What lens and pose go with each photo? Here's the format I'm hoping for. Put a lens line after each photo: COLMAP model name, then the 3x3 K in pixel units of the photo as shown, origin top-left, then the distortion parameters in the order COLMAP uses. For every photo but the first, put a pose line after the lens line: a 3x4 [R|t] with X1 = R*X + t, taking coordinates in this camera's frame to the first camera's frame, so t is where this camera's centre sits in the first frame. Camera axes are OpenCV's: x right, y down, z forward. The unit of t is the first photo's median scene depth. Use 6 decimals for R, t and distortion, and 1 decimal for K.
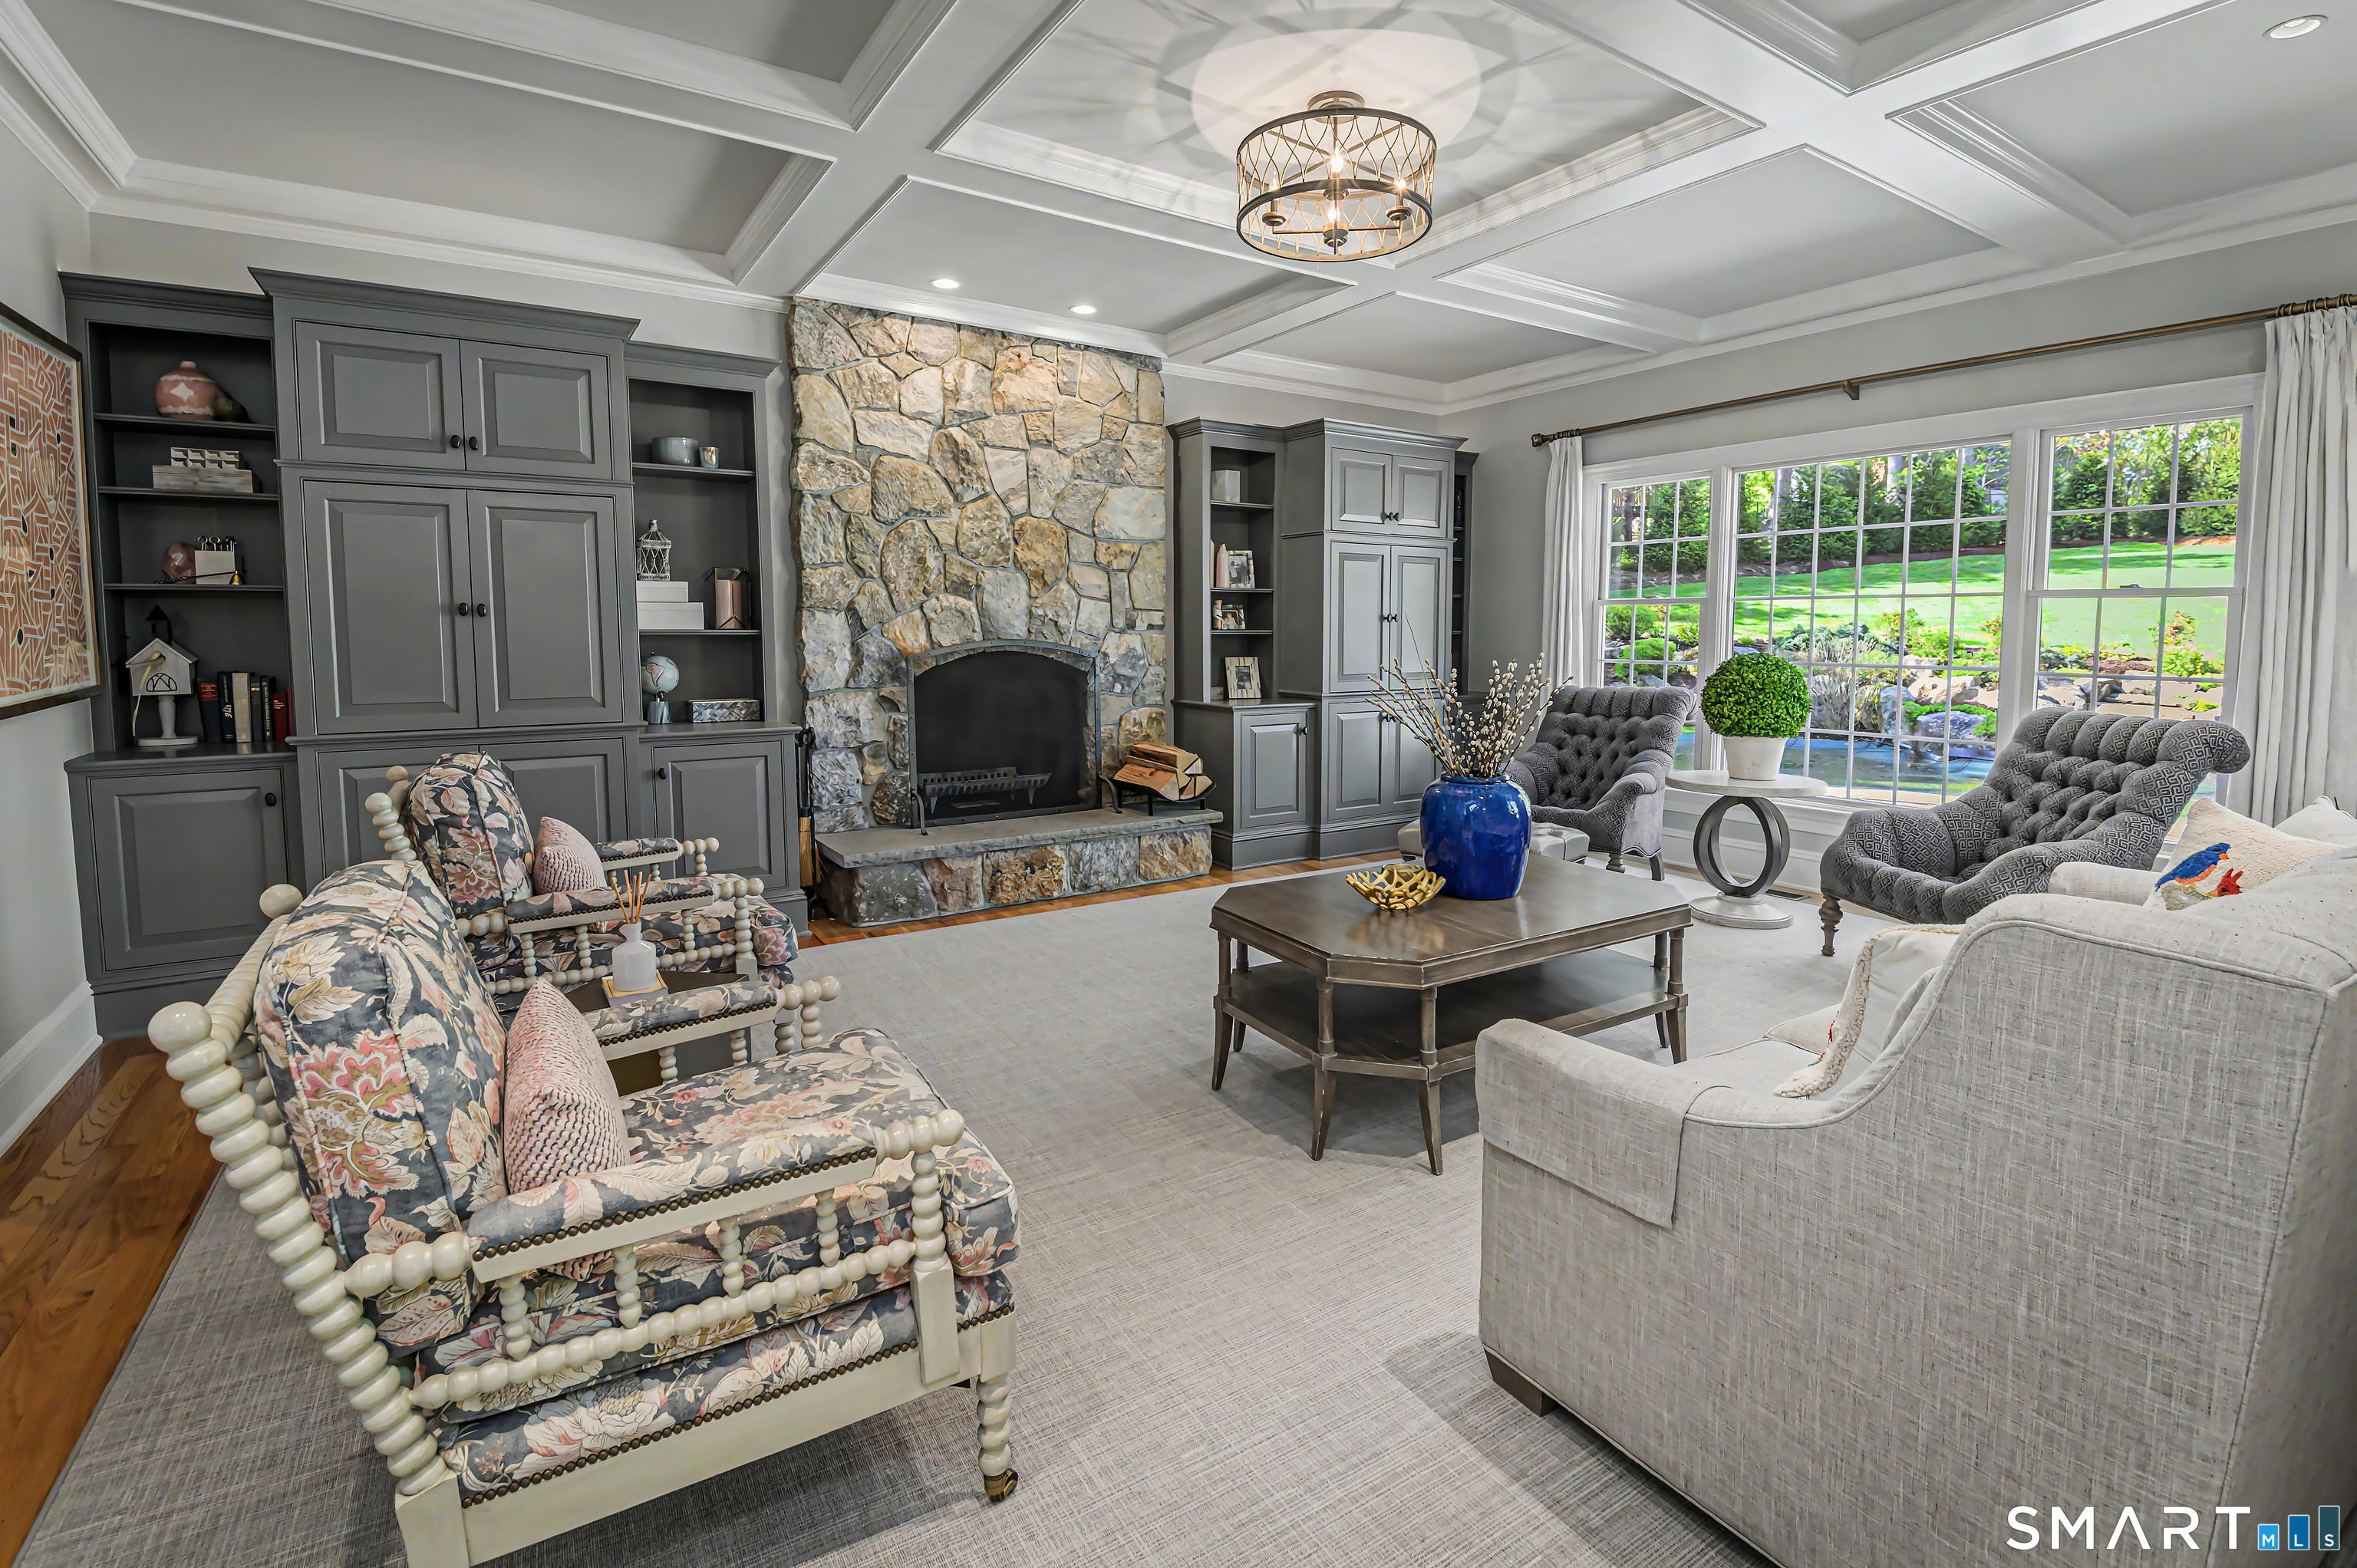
lens RADIAL K [[1085.9, 0, 1202.7], [0, 1085.9, 725.7], [0, 0, 1]] dist [-0.006353, -0.005116]
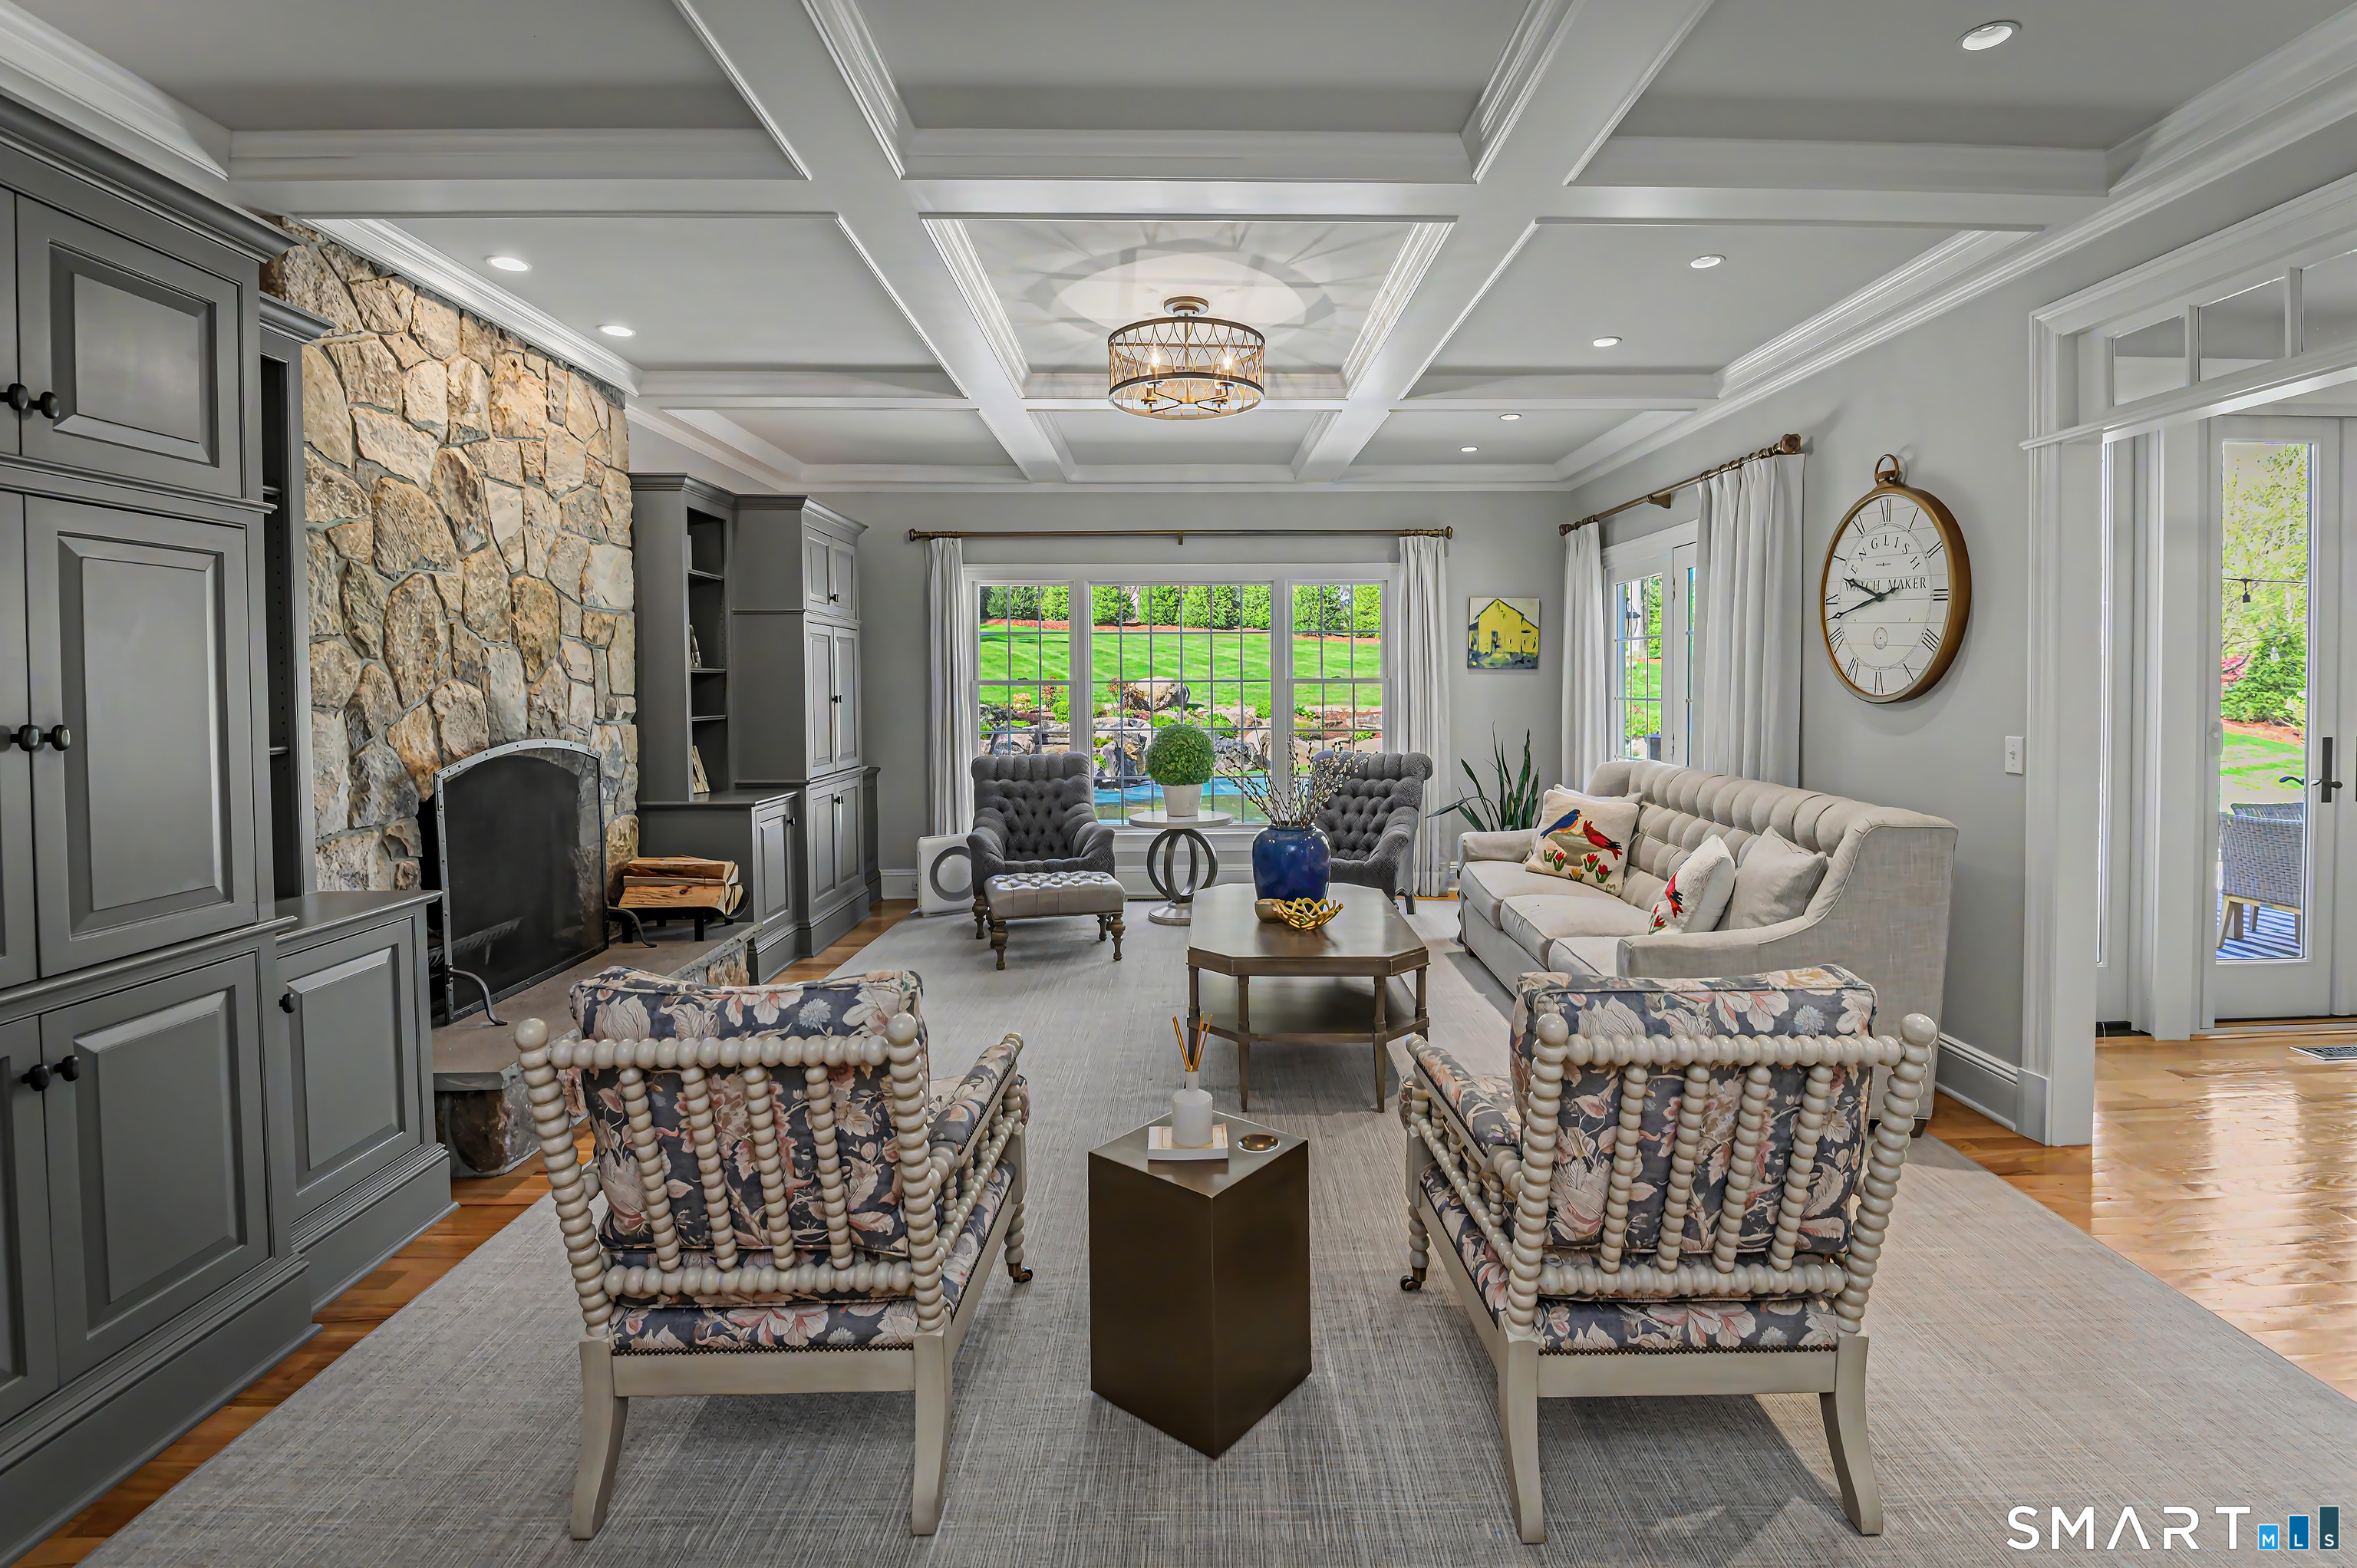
lens RADIAL K [[1085.9, 0, 1241.6], [0, 1085.9, 711.5], [0, 0, 1]] dist [-0.006353, -0.005116]
pose [[0.519800, -0.027597, 0.853842, -0.570238], [0.080839, 0.996582, -0.017003, -0.048064], [-0.850455, 0.077862, 0.520254, 0.203989]]
